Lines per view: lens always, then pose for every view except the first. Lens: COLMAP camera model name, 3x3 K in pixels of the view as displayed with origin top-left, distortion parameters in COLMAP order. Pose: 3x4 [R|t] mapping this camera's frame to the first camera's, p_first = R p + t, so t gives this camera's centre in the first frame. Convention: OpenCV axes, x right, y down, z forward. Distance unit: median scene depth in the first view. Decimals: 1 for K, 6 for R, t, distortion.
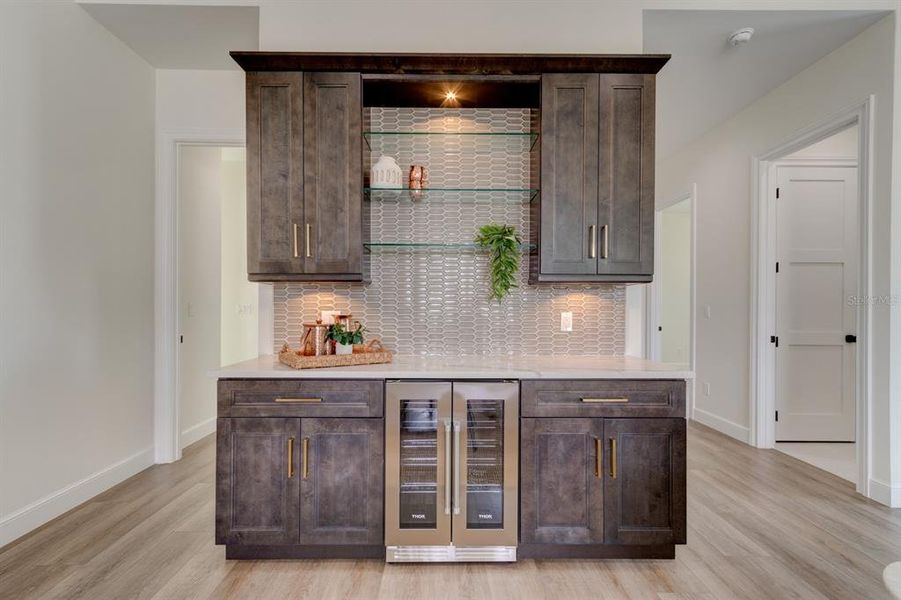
lens RADIAL K [[415.1, 0, 452.3], [0, 415.1, 305.9], [0, 0, 1]] dist [0.000260, 0.003203]
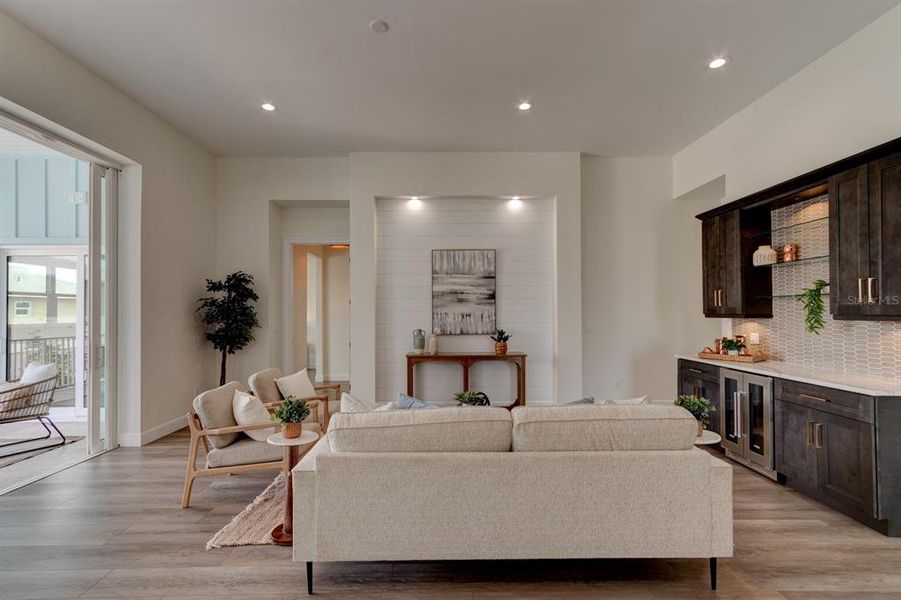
lens RADIAL K [[415.1, 0, 448.0], [0, 415.1, 308.7], [0, 0, 1]] dist [0.000260, 0.003203]
pose [[0.001909, -0.011095, -0.999937, 1.683111], [-0.000189, 0.999938, -0.011096, -0.081034], [0.999998, 0.000211, 0.001906, -0.340098]]
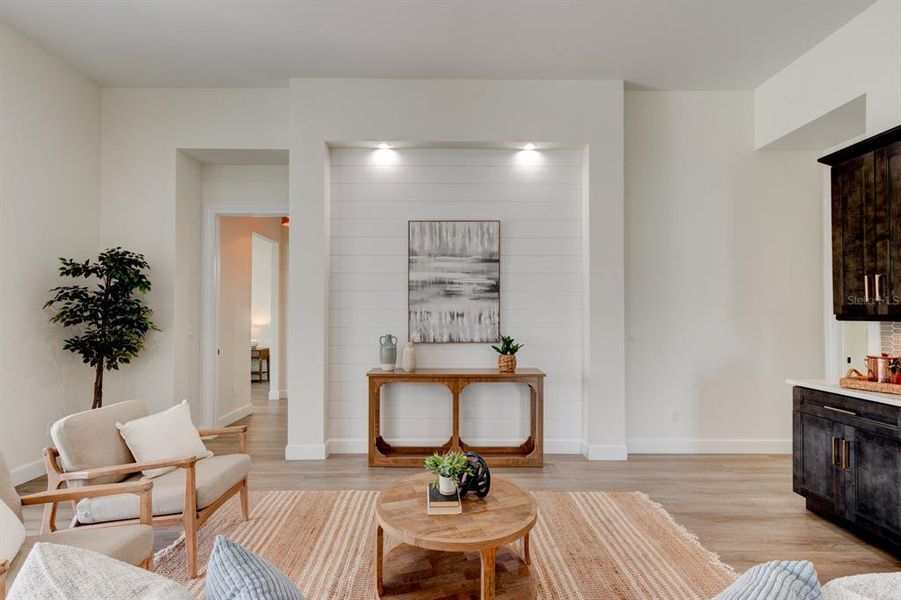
lens RADIAL K [[415.1, 0, 449.1], [0, 415.1, 308.7], [0, 0, 1]] dist [0.000260, 0.003203]
pose [[0.002423, -0.014942, -0.999885, 0.864883], [-0.006408, 0.999868, -0.014958, -0.069342], [0.999977, 0.006444, 0.002327, -0.258319]]
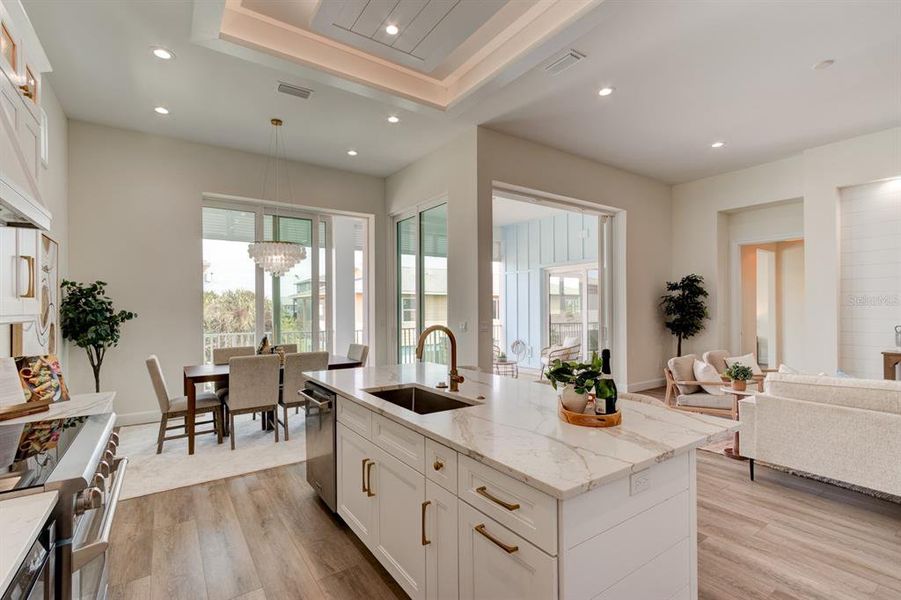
lens RADIAL K [[415.1, 0, 447.1], [0, 415.1, 306.3], [0, 0, 1]] dist [0.000260, 0.003203]
pose [[-0.827337, -0.002212, -0.561701, 2.506314], [-0.000673, 0.999995, -0.002947, -0.076763], [0.561705, -0.002060, -0.827335, -0.019531]]
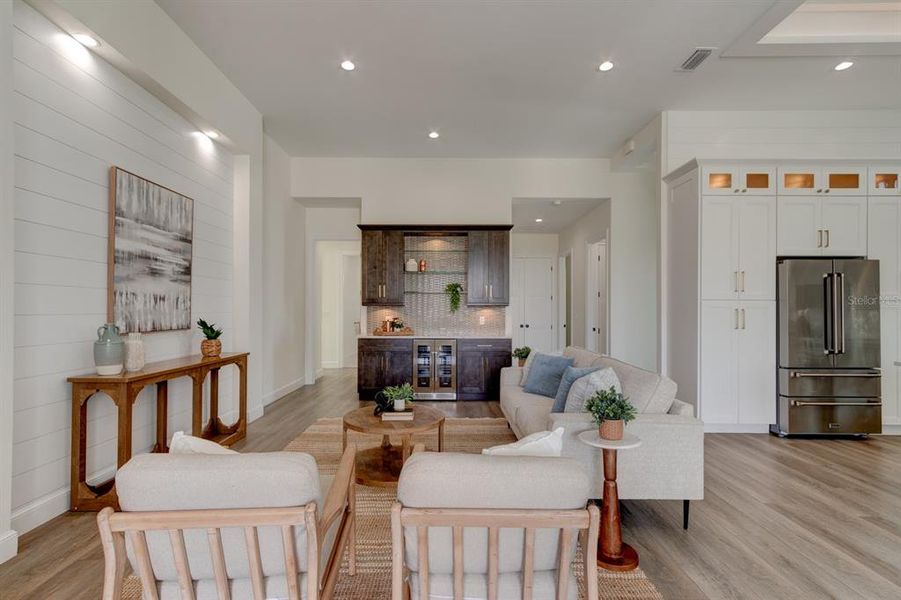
lens RADIAL K [[415.1, 0, 448.0], [0, 415.1, 306.8], [0, 0, 1]] dist [0.000260, 0.003203]
pose [[0.999986, -0.000460, -0.005342, 0.096094], [0.000395, 0.999925, -0.012239, -0.017718], [0.005347, 0.012237, 0.999911, -1.776650]]
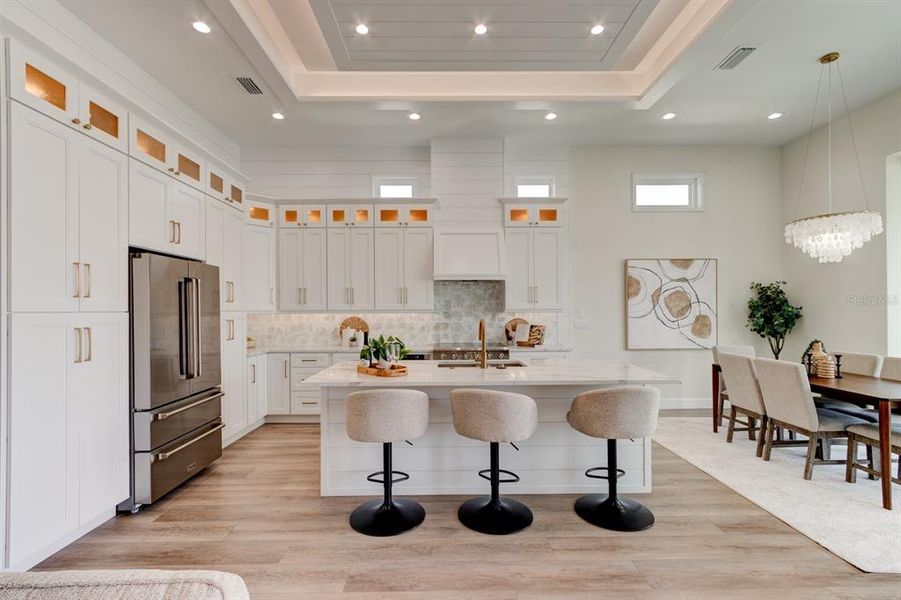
lens RADIAL K [[415.1, 0, 444.5], [0, 415.1, 308.4], [0, 0, 1]] dist [0.000260, 0.003203]
pose [[-0.001344, -0.002208, 0.999997, 0.321887], [0.010002, 0.999948, 0.002221, -0.075412], [-0.999949, 0.010005, -0.001322, -0.803390]]
